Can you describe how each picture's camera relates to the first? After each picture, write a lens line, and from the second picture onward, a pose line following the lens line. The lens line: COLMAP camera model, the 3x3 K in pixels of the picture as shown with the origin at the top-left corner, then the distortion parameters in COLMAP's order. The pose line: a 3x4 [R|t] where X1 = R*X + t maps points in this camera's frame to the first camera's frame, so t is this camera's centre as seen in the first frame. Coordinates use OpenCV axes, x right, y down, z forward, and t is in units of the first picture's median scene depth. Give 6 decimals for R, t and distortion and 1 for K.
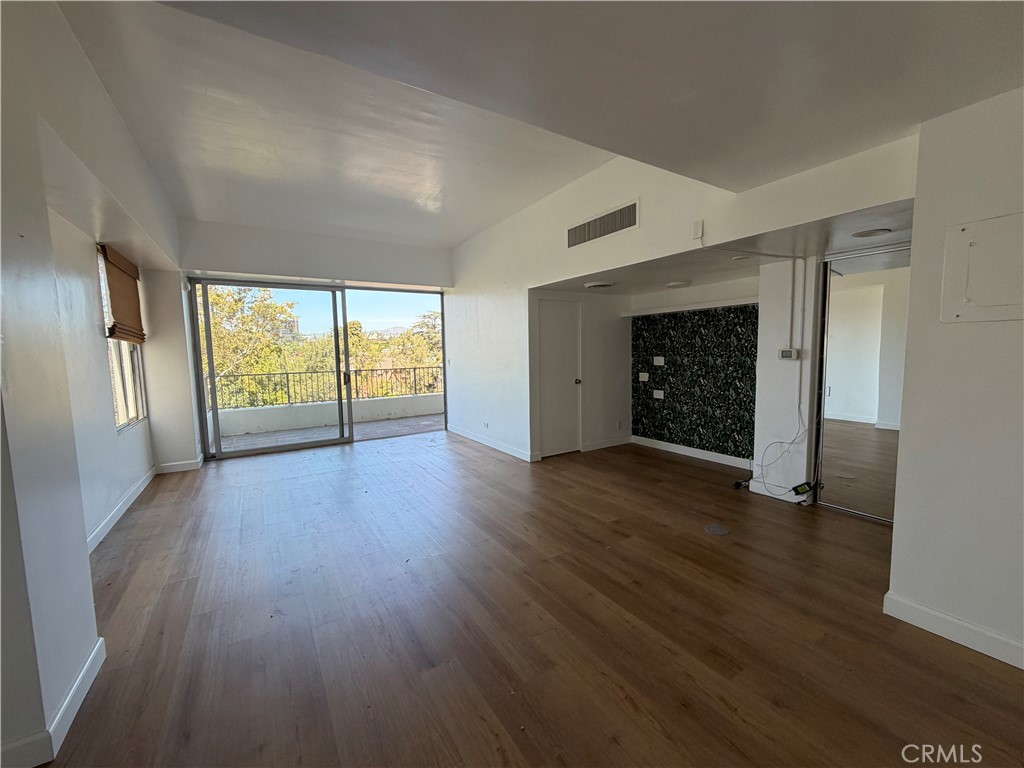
lens RADIAL K [[407.8, 0, 506.8], [0, 407.8, 382.9], [0, 0, 1]] dist [0.001372, -0.000603]
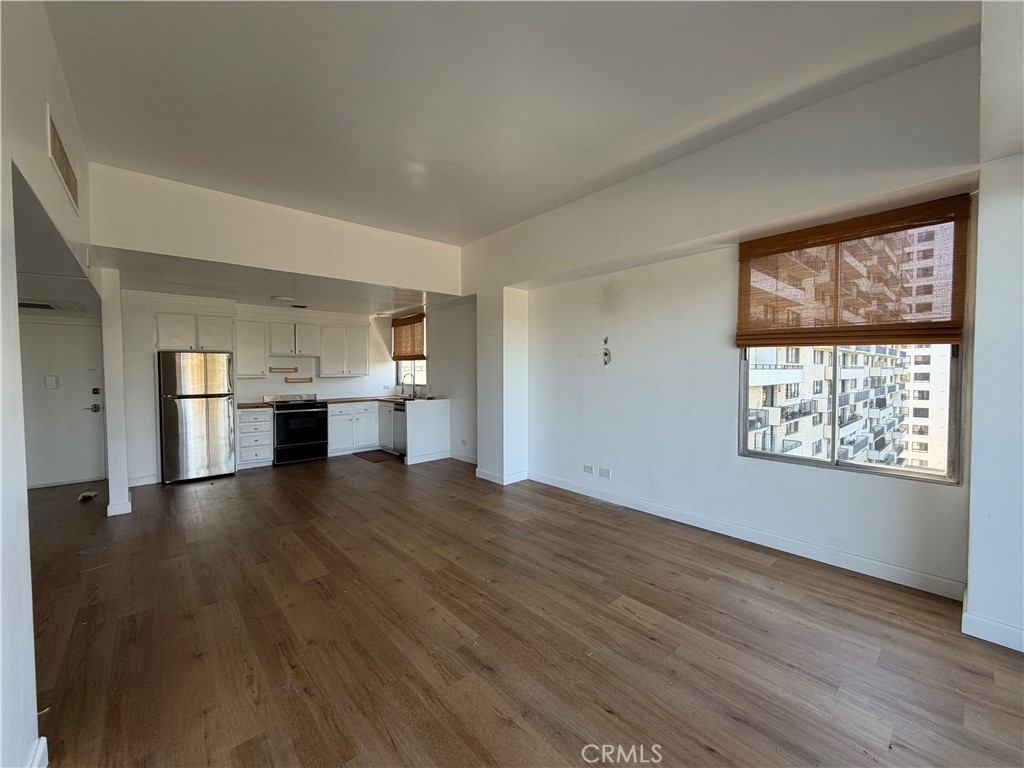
lens RADIAL K [[407.8, 0, 507.9], [0, 407.8, 383.6], [0, 0, 1]] dist [0.001372, -0.000603]
pose [[-0.985847, 0.031497, -0.164665, -0.228645], [0.012672, 0.993383, 0.114148, -0.103308], [0.167171, 0.110446, -0.979722, 1.329552]]
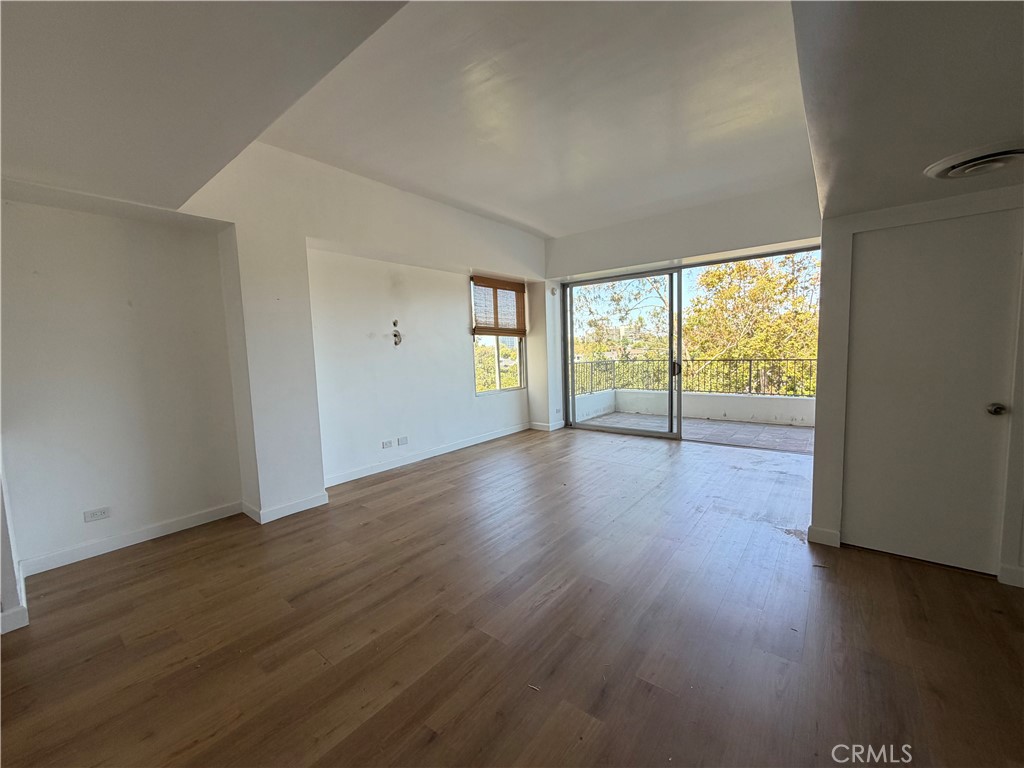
lens RADIAL K [[407.8, 0, 507.3], [0, 407.8, 384.8], [0, 0, 1]] dist [0.001372, -0.000603]
pose [[0.330751, 0.094132, -0.939012, 0.425678], [-0.049799, 0.995368, 0.082240, -0.040243], [0.942403, 0.019561, 0.333906, 0.438032]]
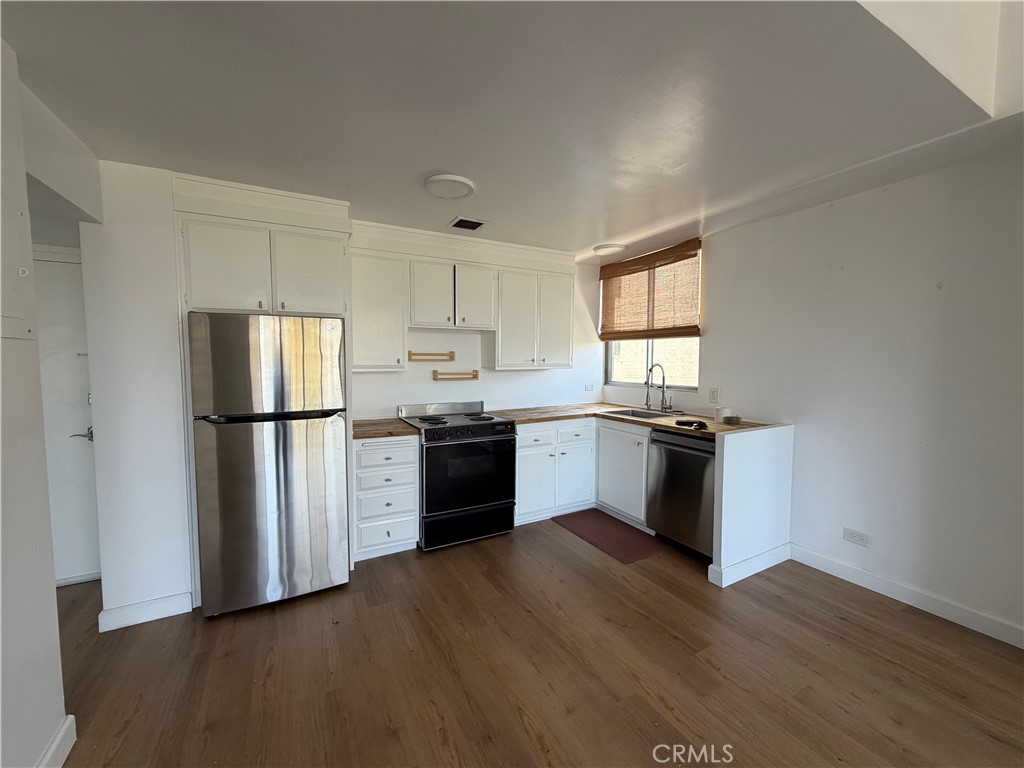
lens RADIAL K [[407.8, 0, 507.4], [0, 407.8, 384.1], [0, 0, 1]] dist [0.001372, -0.000603]
pose [[-0.997899, 0.019588, 0.061763, 0.102015], [0.028129, 0.989665, 0.140615, -0.052054], [-0.058370, 0.142057, -0.988136, 0.585267]]
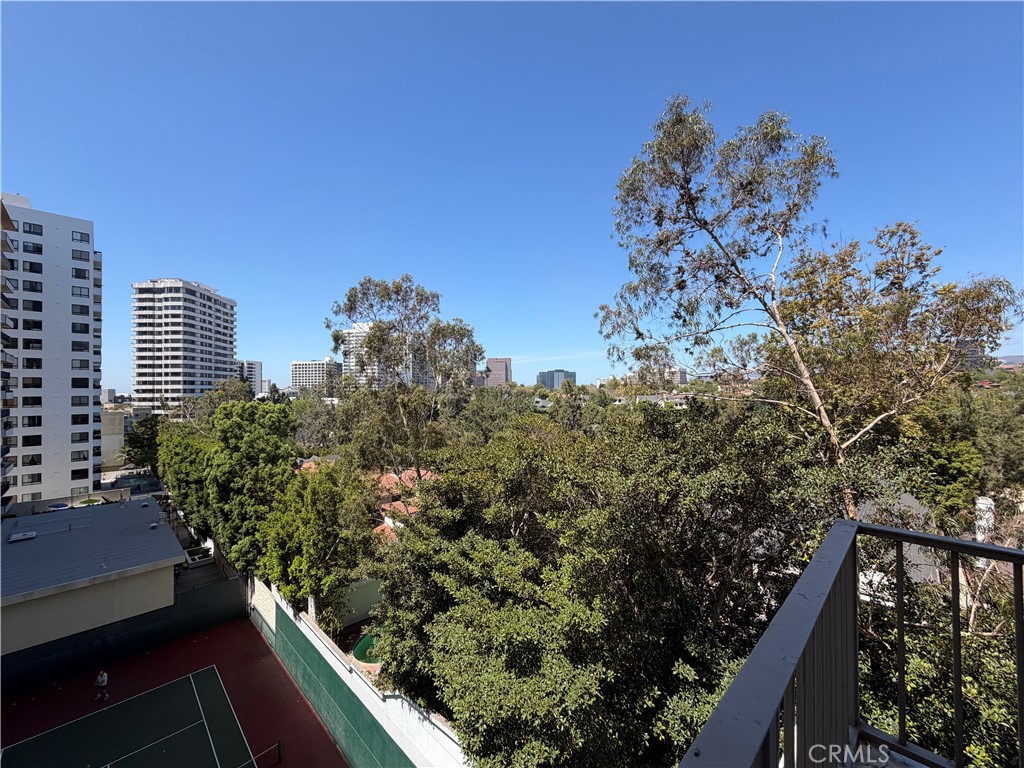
lens RADIAL K [[407.8, 0, 508.3], [0, 407.8, 384.8], [0, 0, 1]] dist [0.001372, -0.000603]
pose [[0.237986, 0.010446, -0.971212, -0.873573], [-0.077074, 0.996992, -0.008163, -0.089630], [0.968206, 0.076798, 0.238076, 1.183096]]
